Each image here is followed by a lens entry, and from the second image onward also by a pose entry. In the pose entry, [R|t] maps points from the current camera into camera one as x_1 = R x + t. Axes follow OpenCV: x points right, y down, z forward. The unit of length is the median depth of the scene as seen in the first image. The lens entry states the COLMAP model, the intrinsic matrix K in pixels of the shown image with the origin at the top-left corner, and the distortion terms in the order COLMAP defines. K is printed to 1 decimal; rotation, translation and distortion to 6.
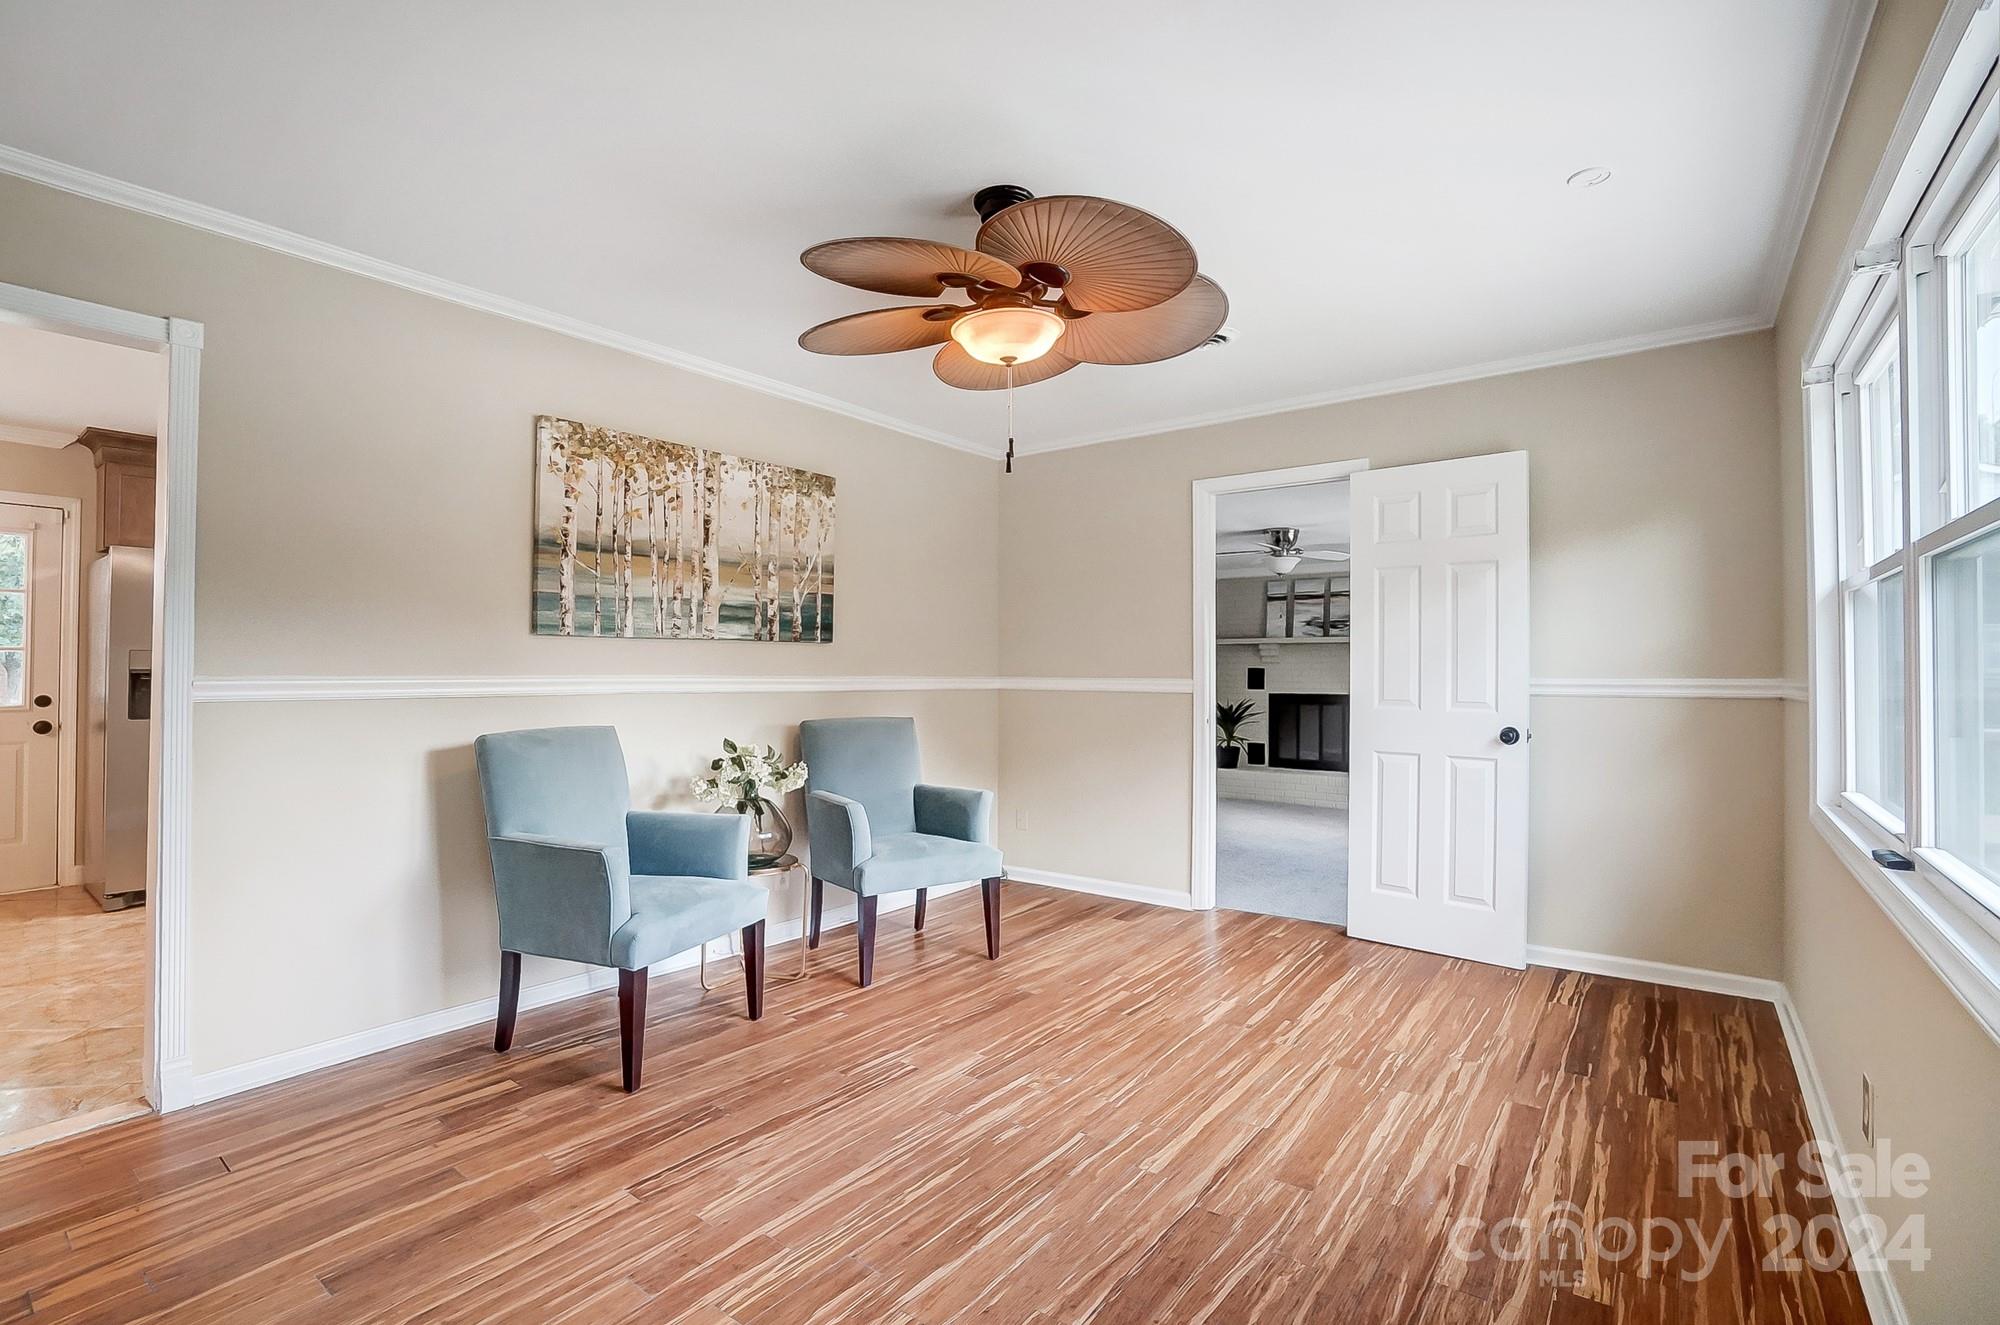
lens RADIAL K [[909.7, 0, 994.4], [0, 909.7, 657.3], [0, 0, 1]] dist [-0.059902, 0.024655]
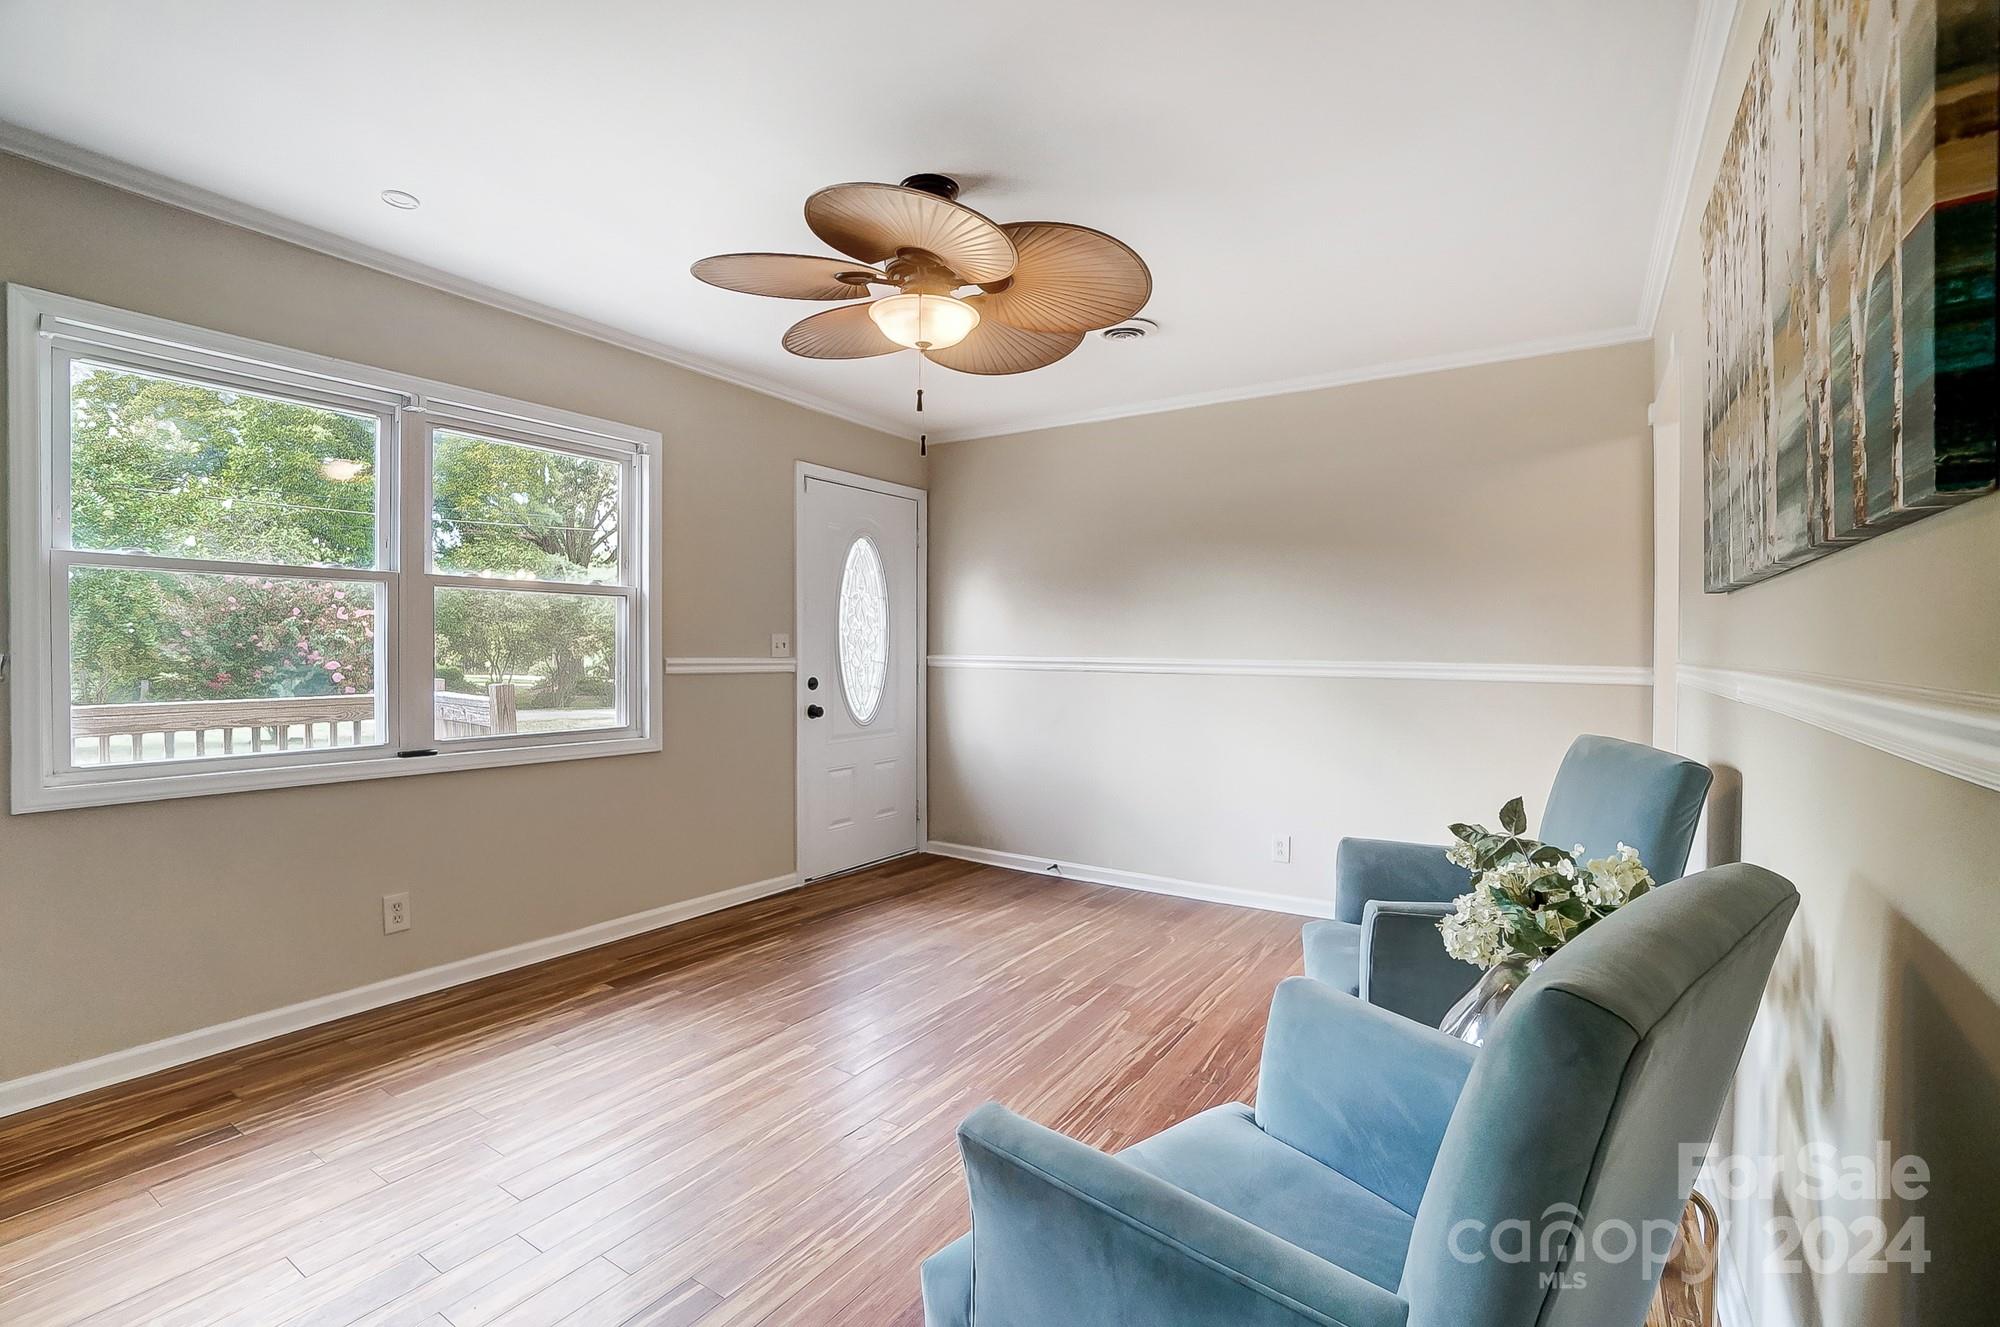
lens RADIAL K [[909.7, 0, 994.4], [0, 909.7, 658.3], [0, 0, 1]] dist [-0.059902, 0.024655]
pose [[-0.996978, -0.006103, -0.077451, 0.009417], [-0.005970, 0.999980, -0.001950, 0.019275], [0.077461, -0.001482, -0.996994, 1.391838]]
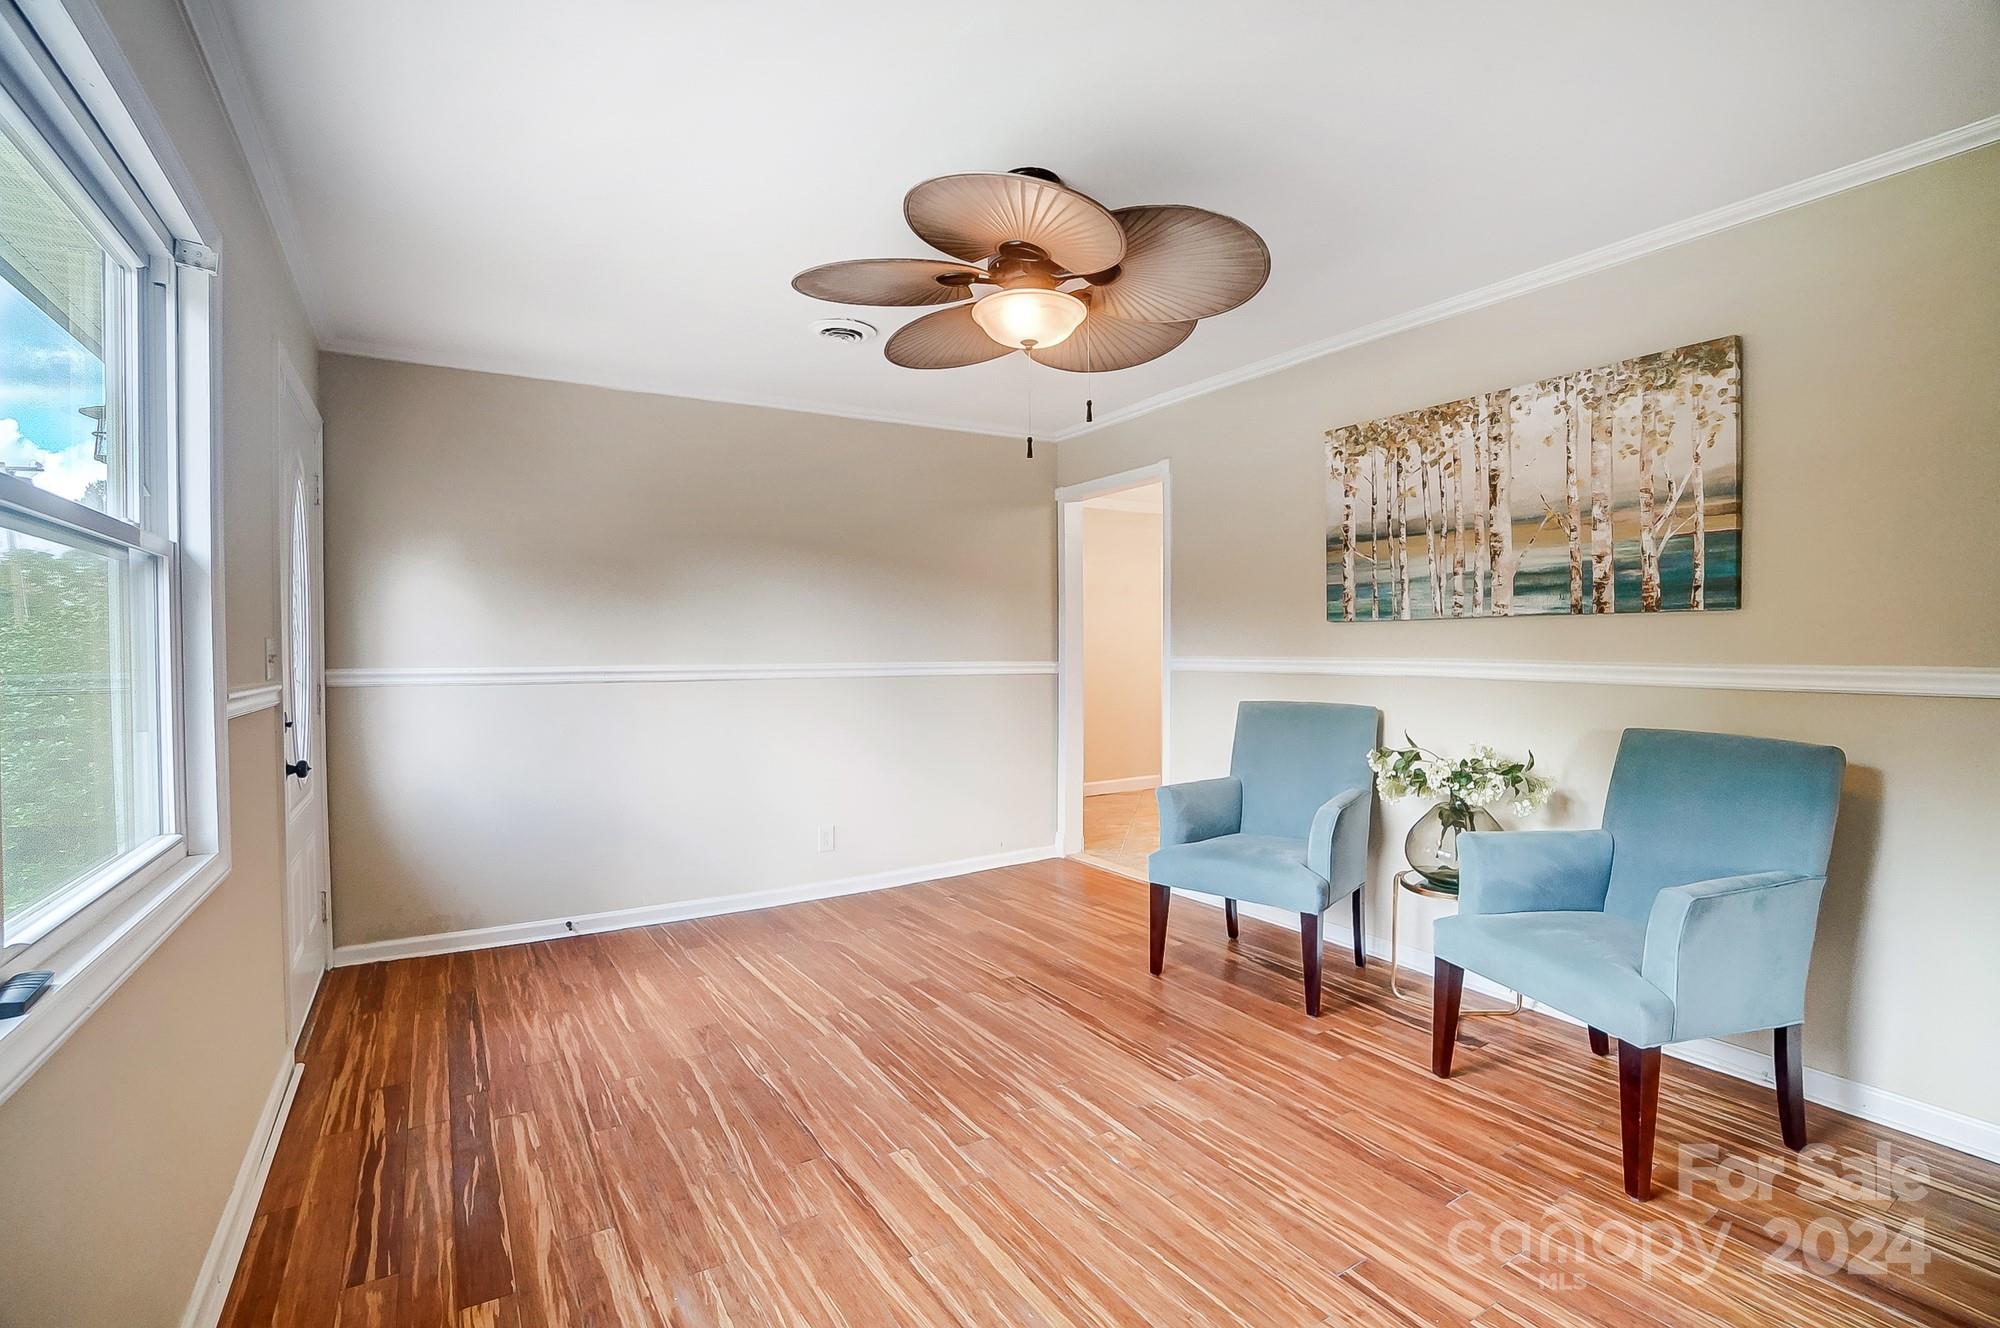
lens RADIAL K [[909.7, 0, 994.4], [0, 909.7, 658.8], [0, 0, 1]] dist [-0.059902, 0.024655]
pose [[-0.341927, 0.012604, -0.939642, 0.661410], [0.015800, 0.999846, 0.007662, 0.005827], [0.939594, -0.012226, -0.342073, 0.891764]]
